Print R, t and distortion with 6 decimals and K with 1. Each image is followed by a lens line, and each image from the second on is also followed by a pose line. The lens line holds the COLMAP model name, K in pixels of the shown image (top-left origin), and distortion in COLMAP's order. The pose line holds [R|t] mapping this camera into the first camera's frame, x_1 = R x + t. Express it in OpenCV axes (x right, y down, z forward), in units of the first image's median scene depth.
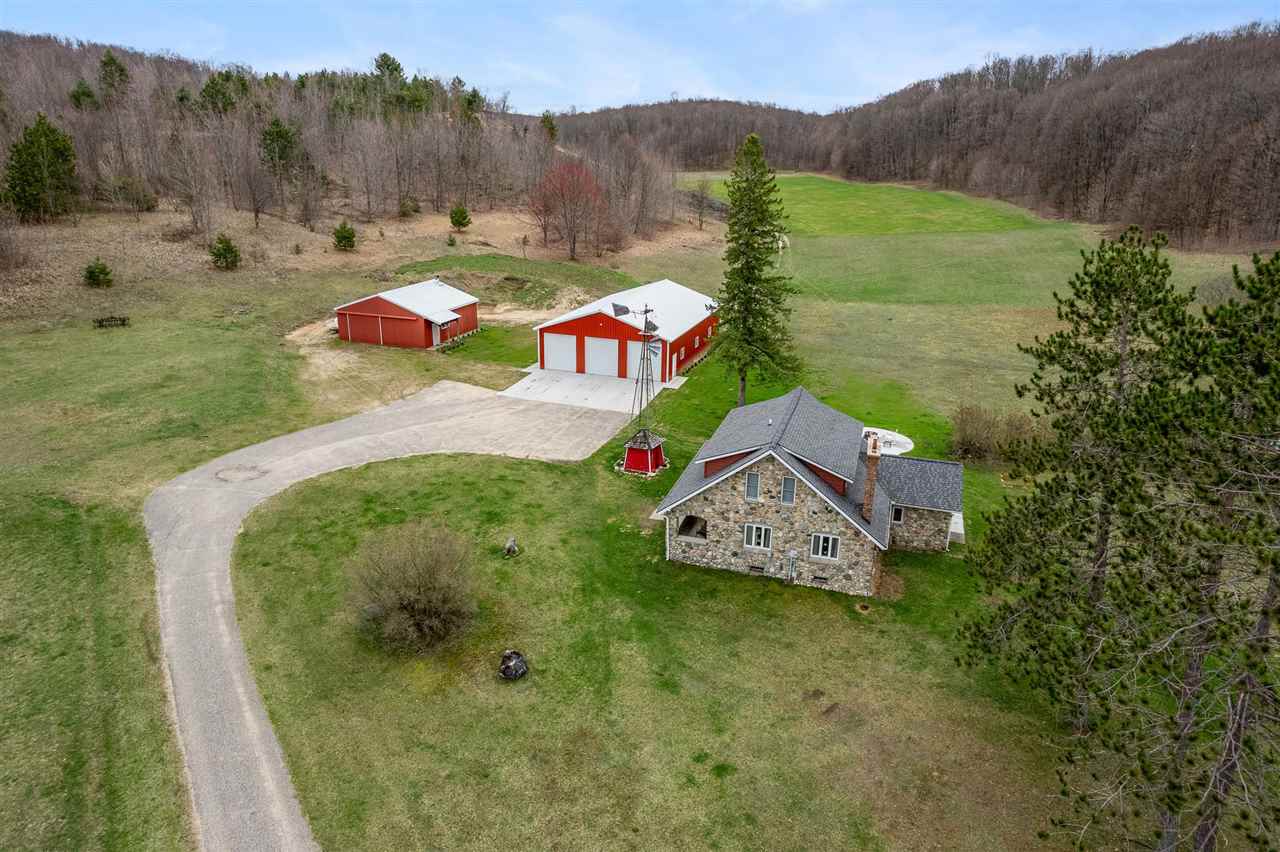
lens RADIAL K [[821.0, 0, 635.7], [0, 821.0, 423.4], [0, 0, 1]] dist [-0.045491, 0.000770]
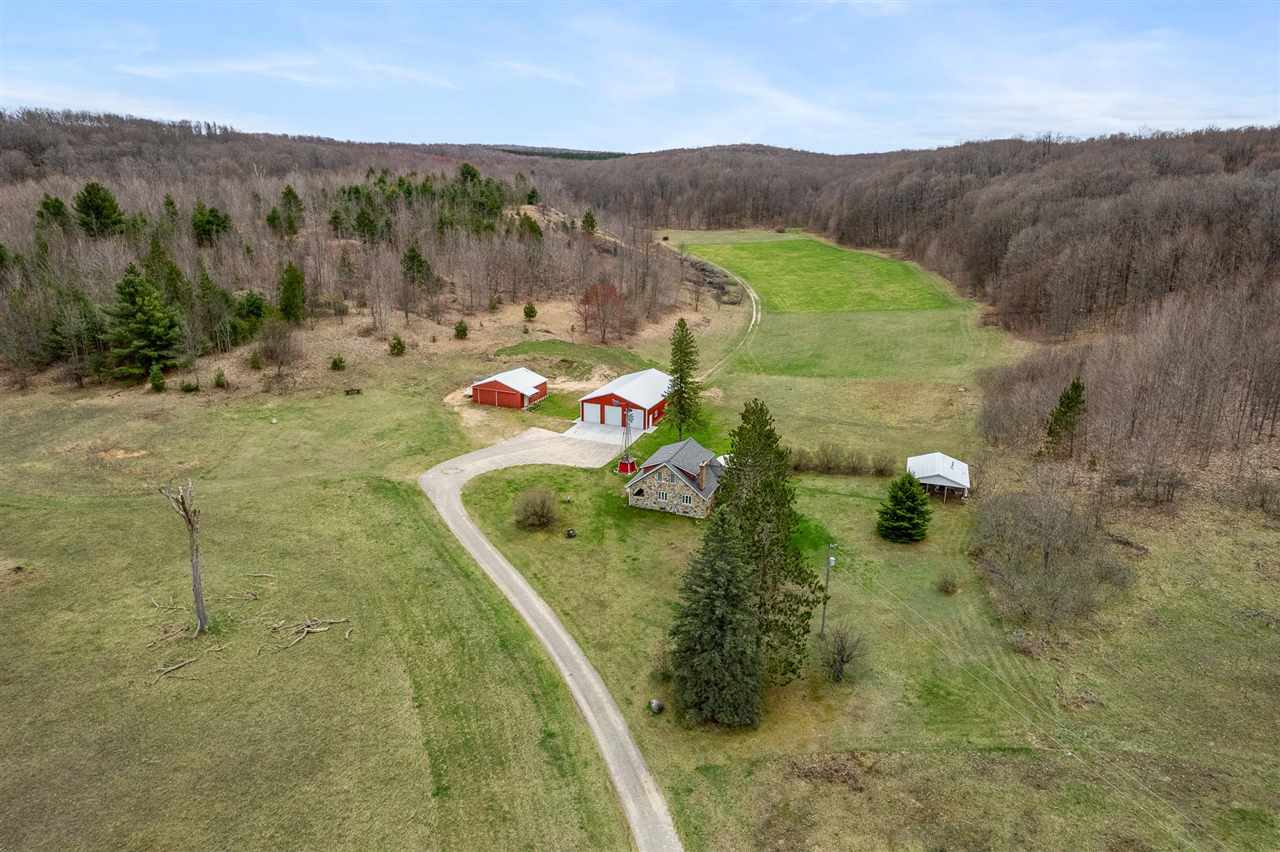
lens RADIAL K [[821.0, 0, 640.8], [0, 821.0, 430.9], [0, 0, 1]] dist [-0.045491, 0.000770]
pose [[0.999004, 0.013273, -0.042606, 0.111520], [-0.013890, 0.999802, -0.014218, -0.019548], [0.042409, 0.014796, 0.998991, -0.975776]]
